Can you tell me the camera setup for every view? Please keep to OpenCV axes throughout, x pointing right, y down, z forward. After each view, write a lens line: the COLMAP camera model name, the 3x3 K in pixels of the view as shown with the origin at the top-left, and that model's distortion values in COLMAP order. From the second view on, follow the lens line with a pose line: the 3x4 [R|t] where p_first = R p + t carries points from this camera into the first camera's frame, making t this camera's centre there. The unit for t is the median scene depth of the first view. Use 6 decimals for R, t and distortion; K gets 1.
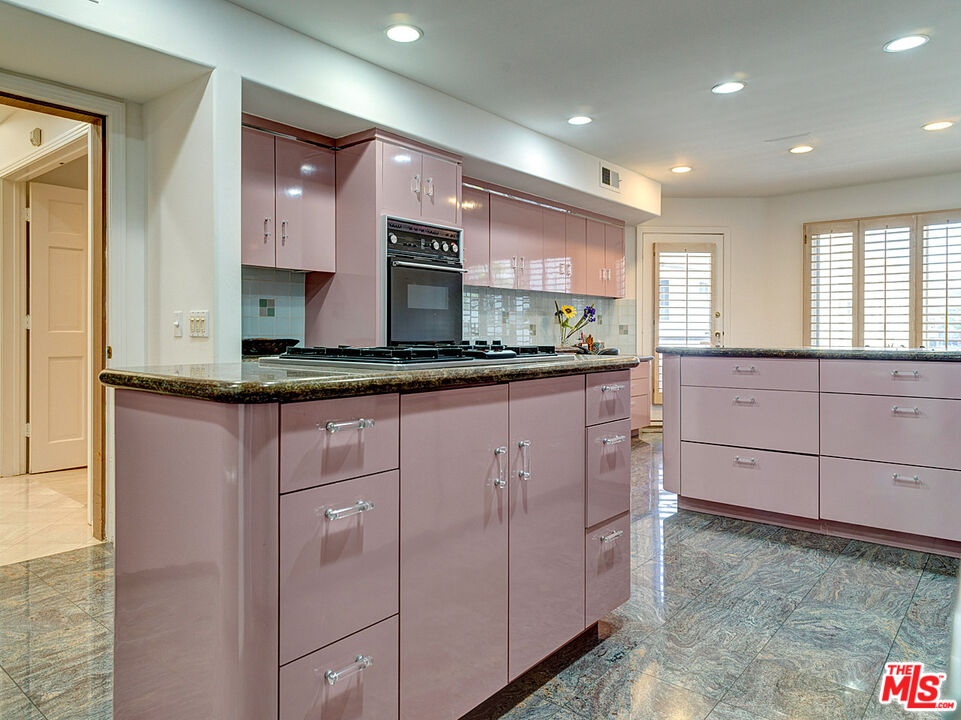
lens RADIAL K [[649.3, 0, 458.4], [0, 649.3, 331.2], [0, 0, 1]] dist [0.006009, 0.001898]
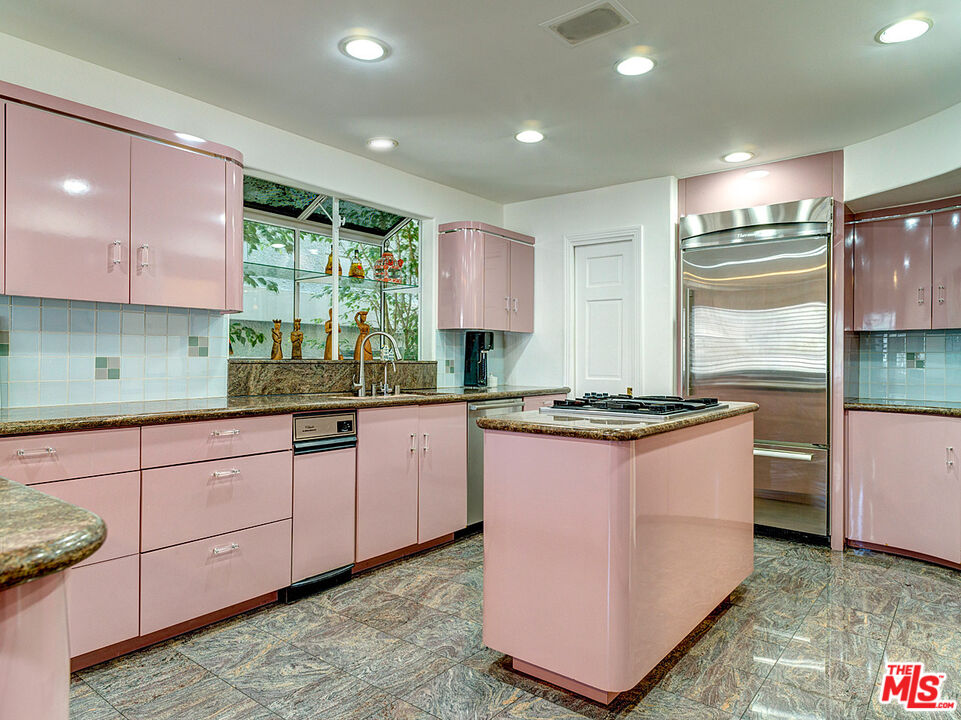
lens RADIAL K [[618.2, 0, 481.1], [0, 618.2, 340.5], [0, 0, 1]] dist [-0.005074, 0.005340]
pose [[-0.999056, -0.007760, -0.042738, 0.332466], [-0.006543, 0.999571, -0.028537, -0.060228], [0.042941, -0.028230, -0.998679, 2.139794]]
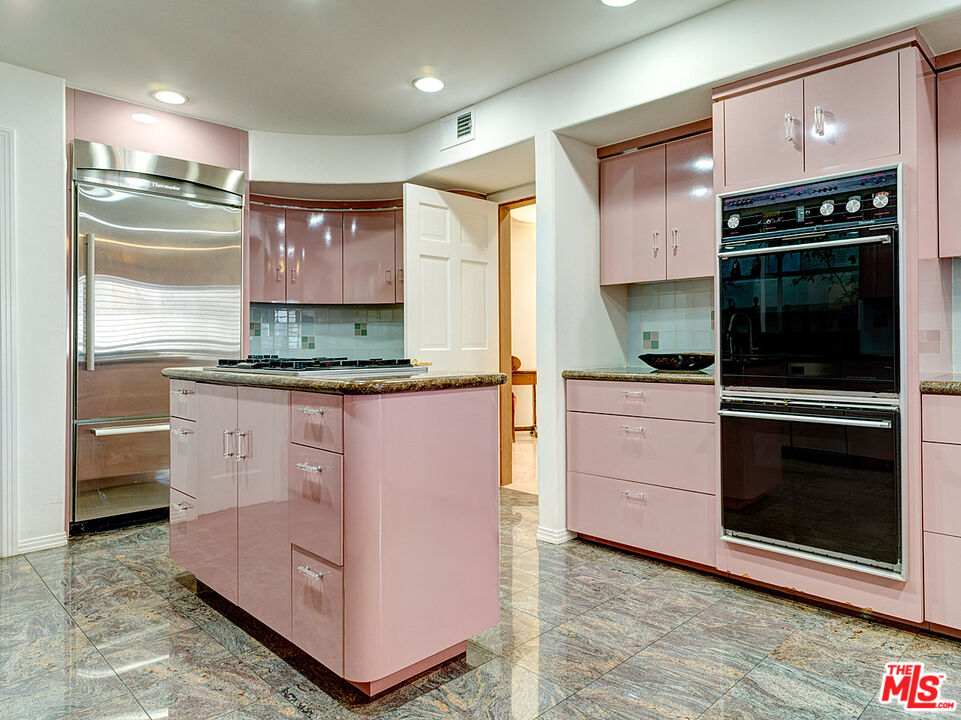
lens RADIAL K [[618.2, 0, 481.1], [0, 618.2, 340.5], [0, 0, 1]] dist [-0.005074, 0.005340]
pose [[-0.076815, -0.008844, -0.997006, 1.058363], [0.005461, 0.999942, -0.009291, -0.001273], [0.997030, -0.006158, -0.076762, 1.278453]]
